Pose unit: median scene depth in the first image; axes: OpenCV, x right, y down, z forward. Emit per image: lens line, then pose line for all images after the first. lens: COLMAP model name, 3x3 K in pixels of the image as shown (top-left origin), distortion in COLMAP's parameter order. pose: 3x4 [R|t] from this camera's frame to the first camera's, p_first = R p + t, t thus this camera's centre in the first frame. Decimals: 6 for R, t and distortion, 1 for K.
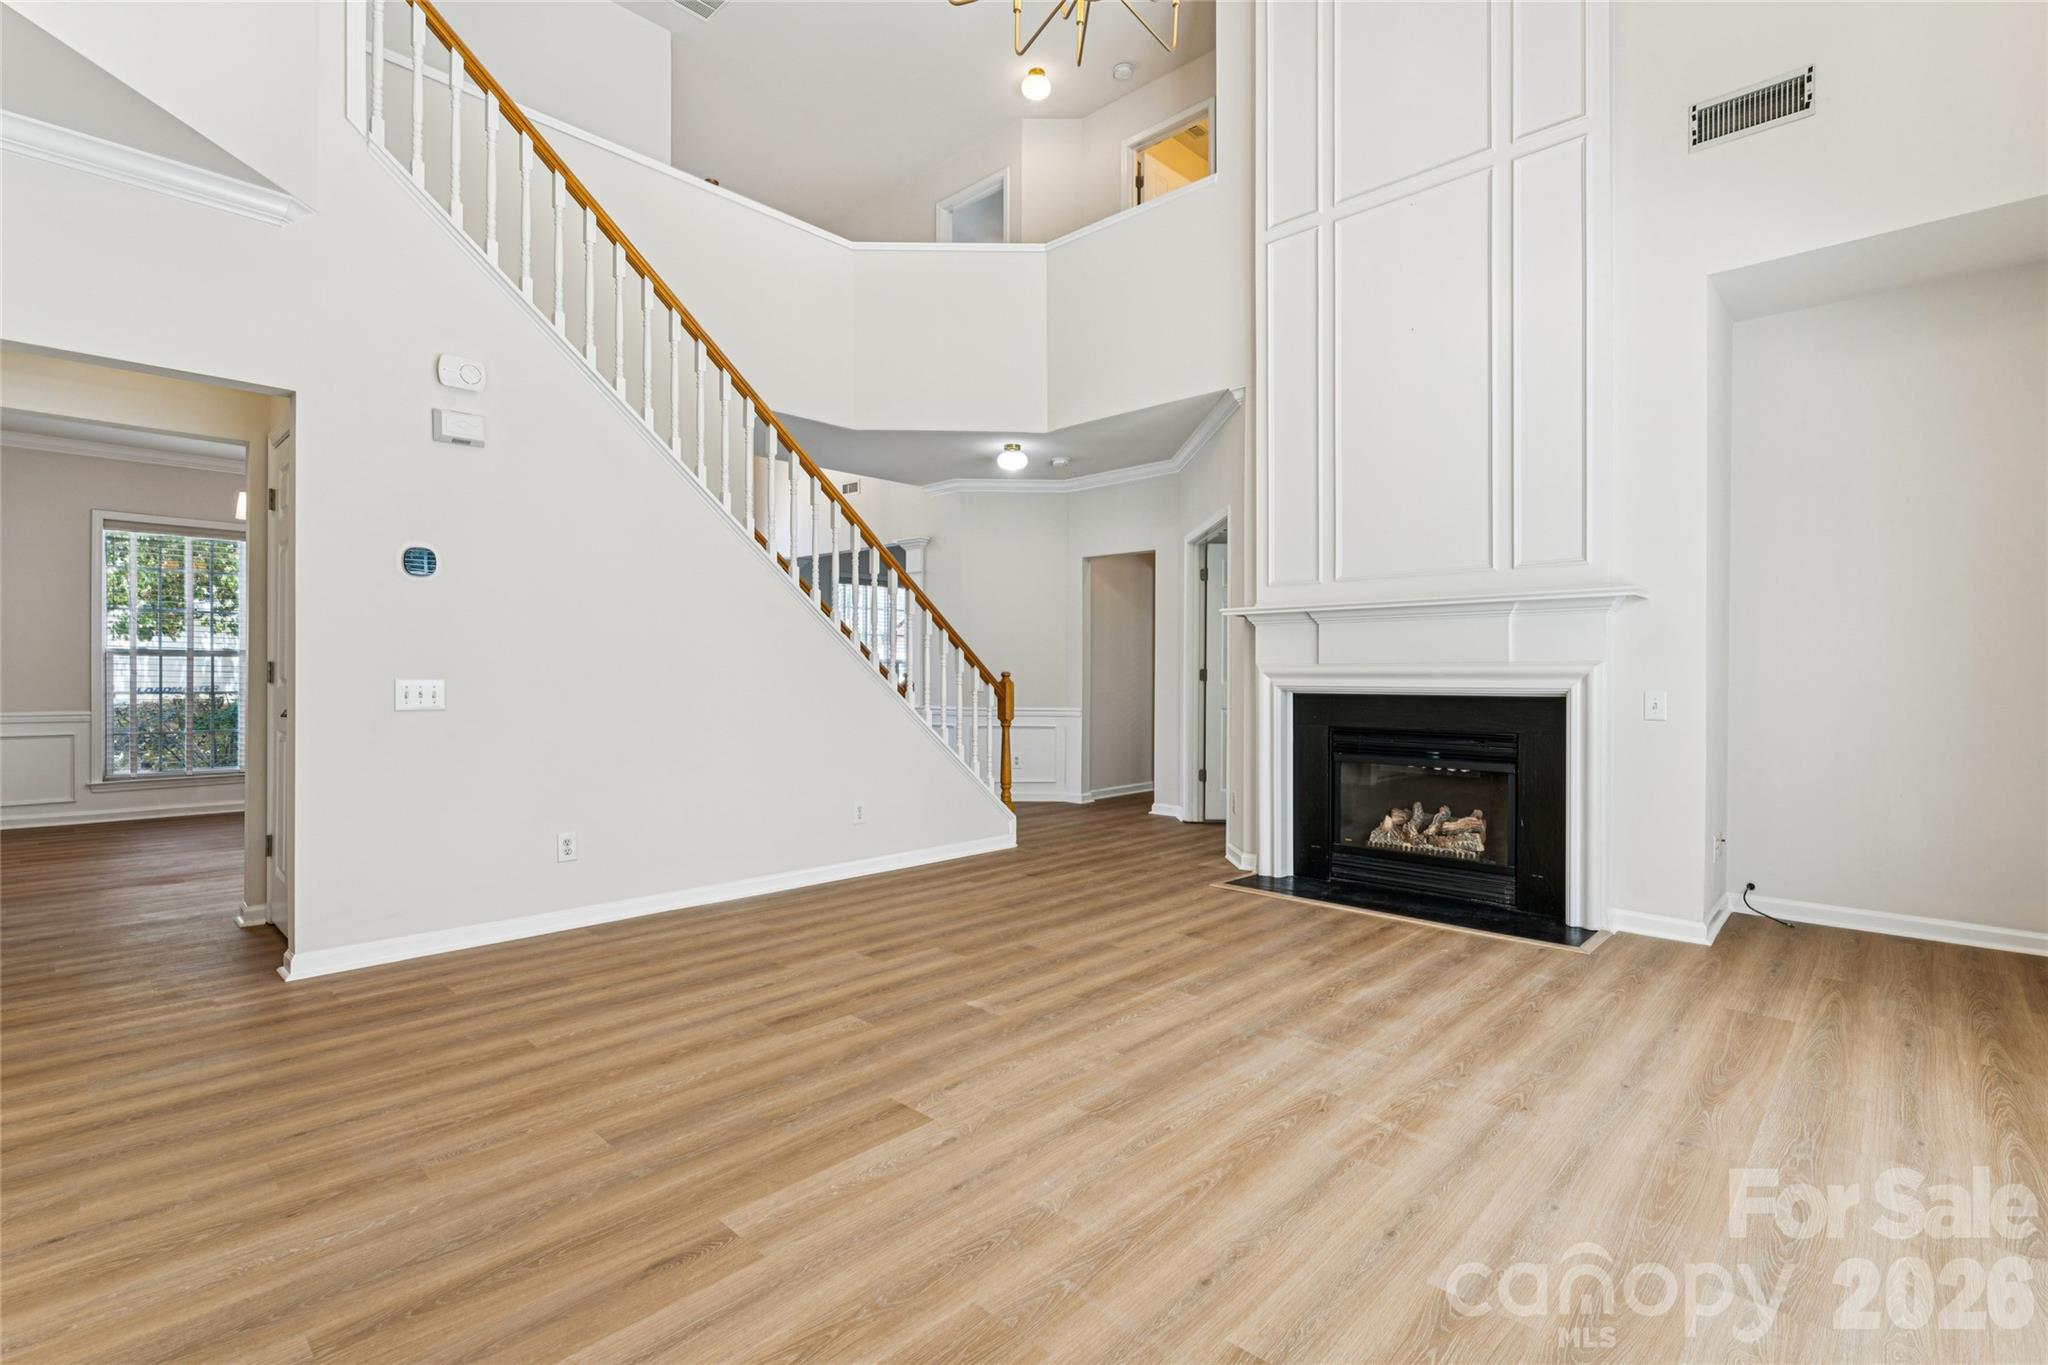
lens RADIAL K [[937.1, 0, 1002.2], [0, 937.1, 676.7], [0, 0, 1]] dist [-0.004451, 0.000455]
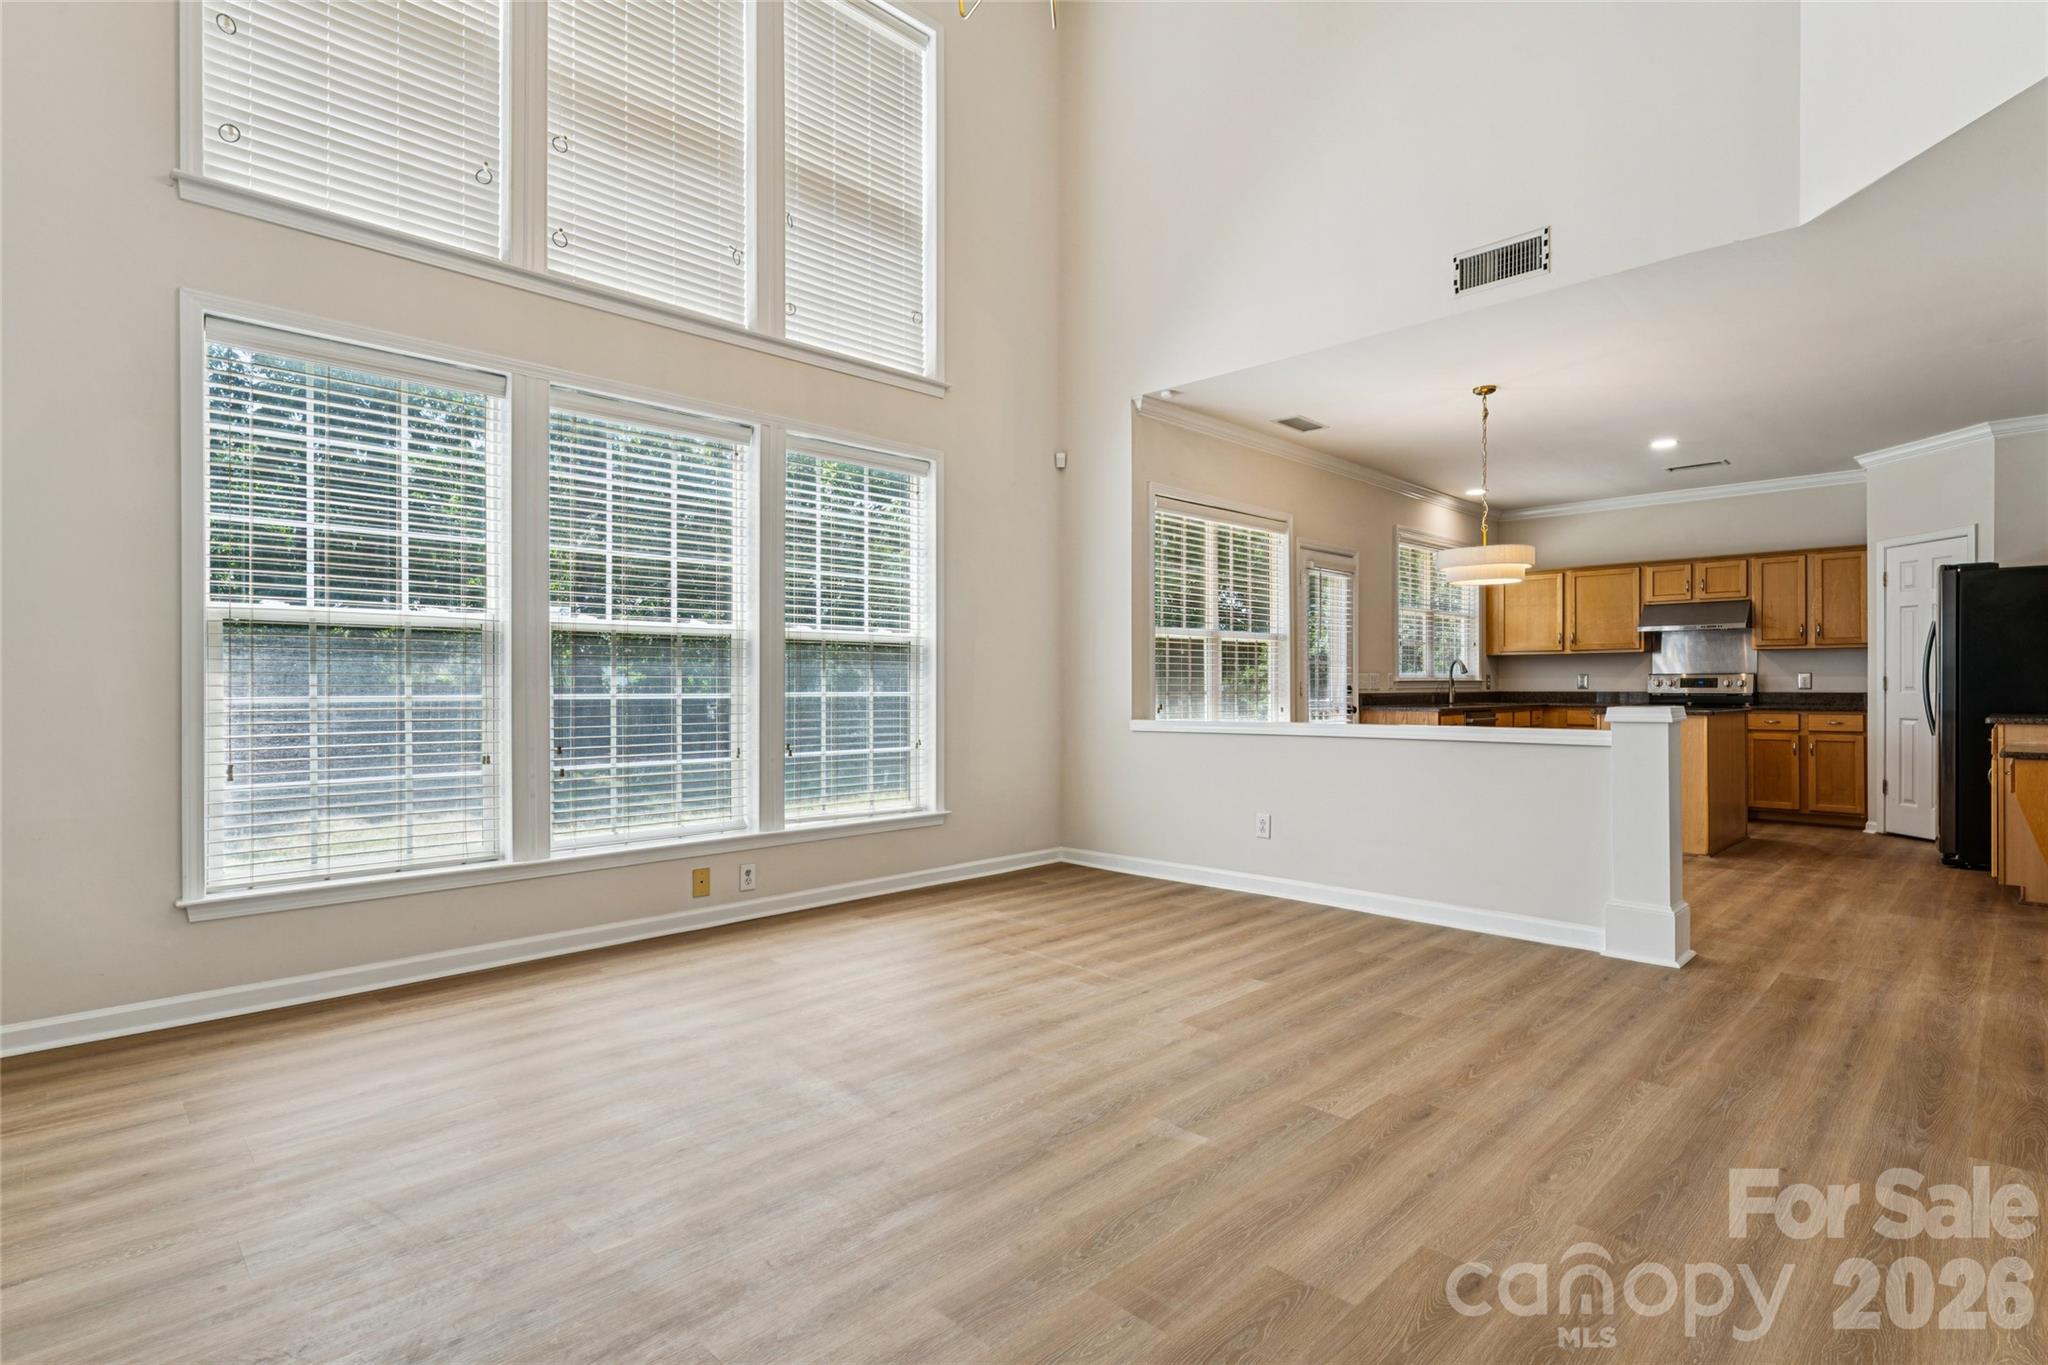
lens RADIAL K [[1002.0, 0, 993.6], [0, 1002.0, 687.0], [0, 0, 1]] dist [-0.004824, -0.000454]
pose [[-0.999356, -0.003325, 0.035732, 0.099877], [-0.003210, 0.999990, 0.003268, -0.000939], [-0.035743, 0.003151, -0.999356, 1.764013]]
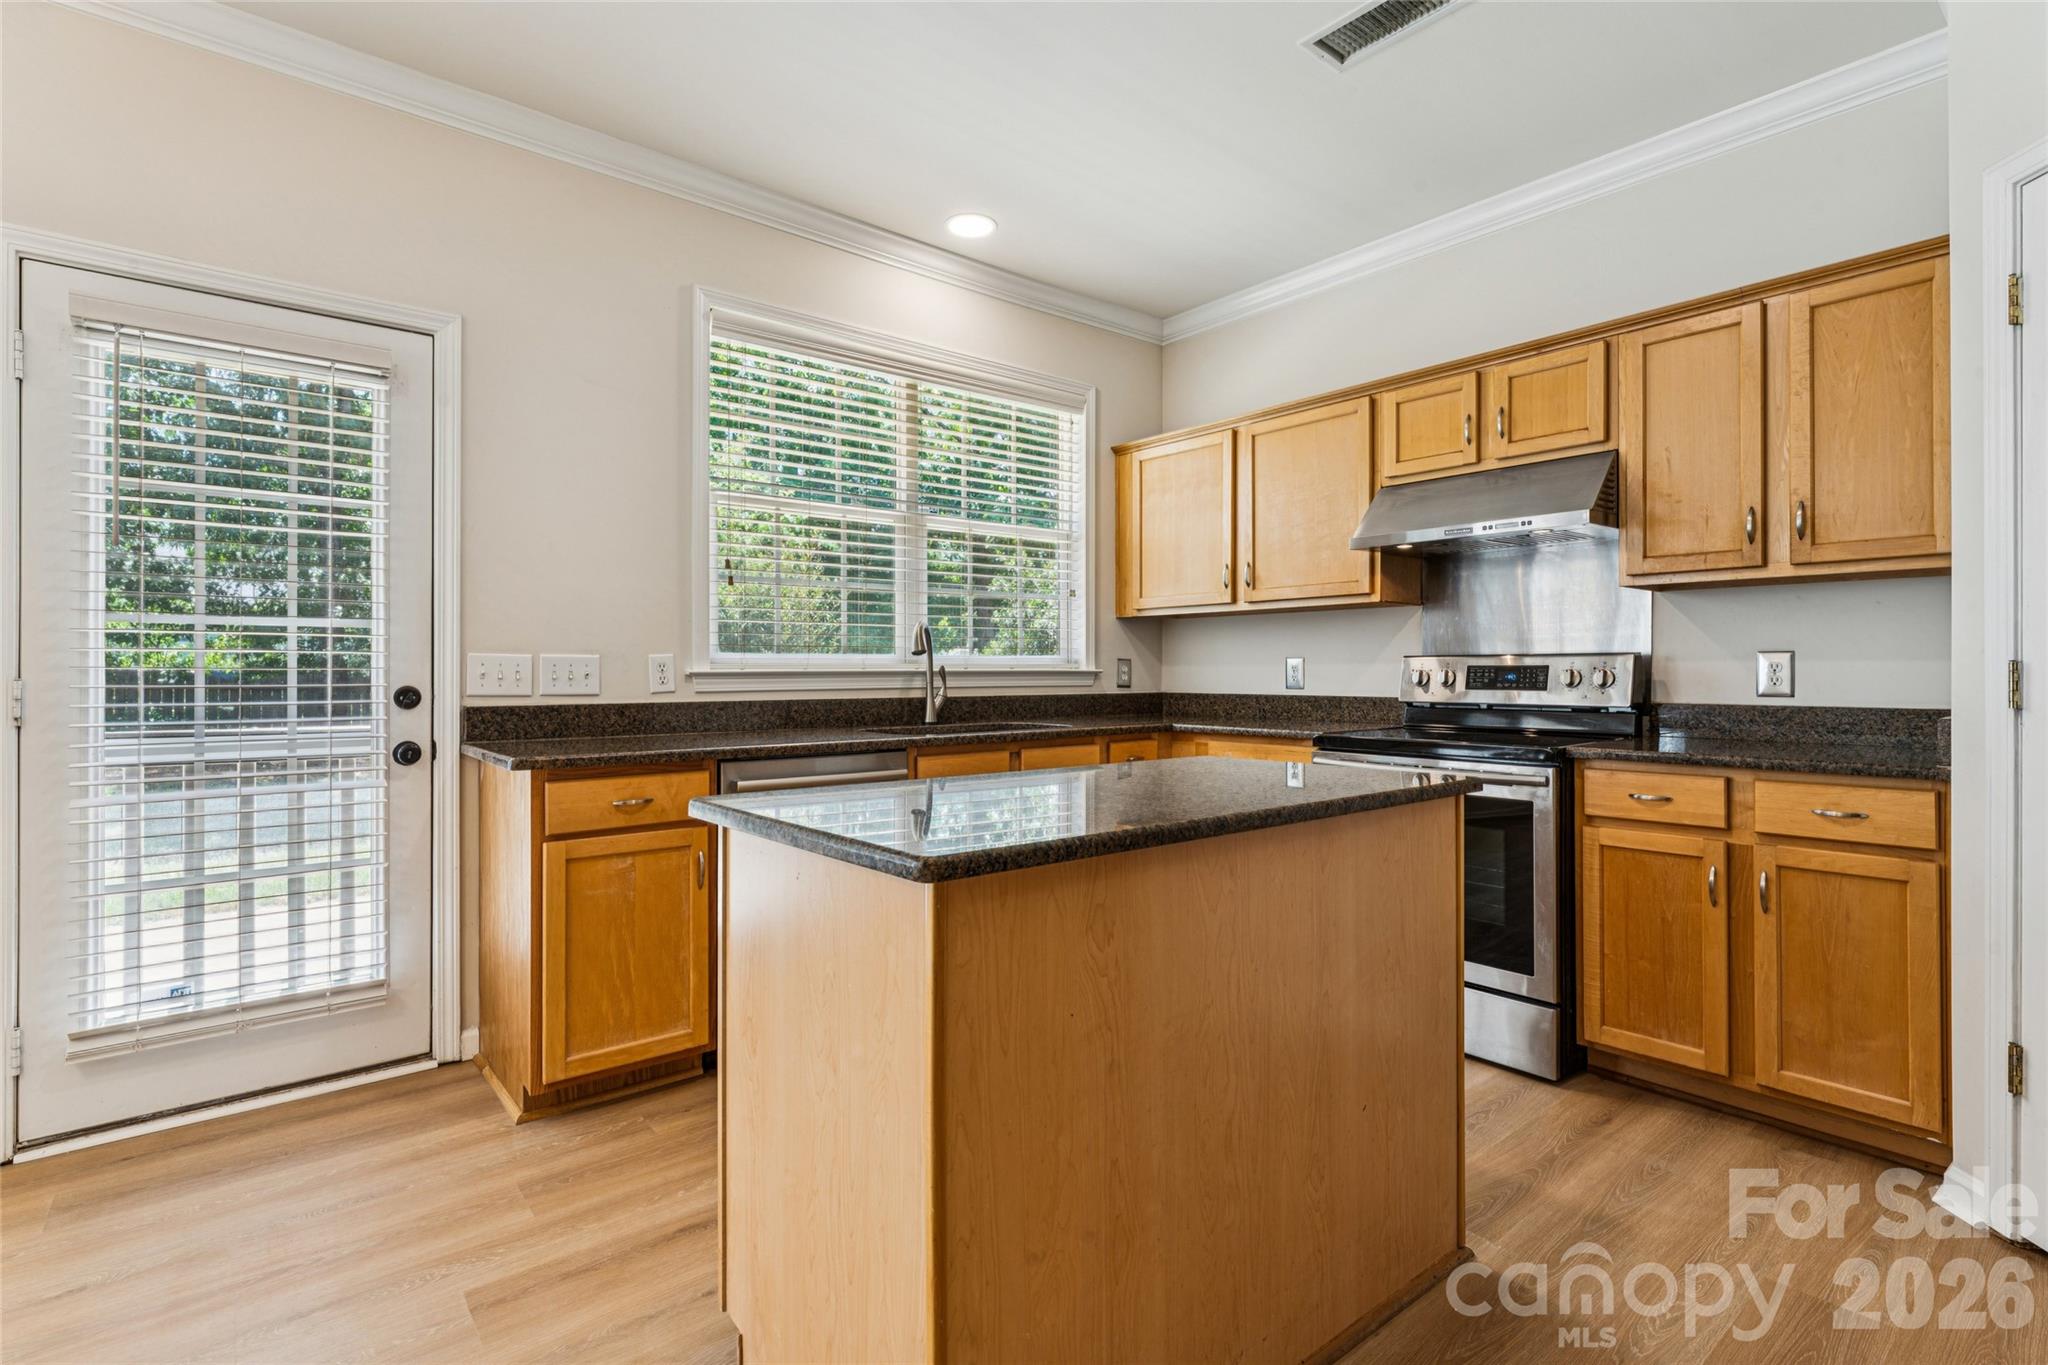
lens RADIAL K [[937.1, 0, 1043.2], [0, 937.1, 672.2], [0, 0, 1]] dist [-0.004451, 0.000455]
pose [[-0.993216, -0.003441, 0.116231, -1.318582], [-0.003305, 0.999994, 0.001363, -0.014669], [-0.116235, 0.000969, -0.993221, 0.062202]]
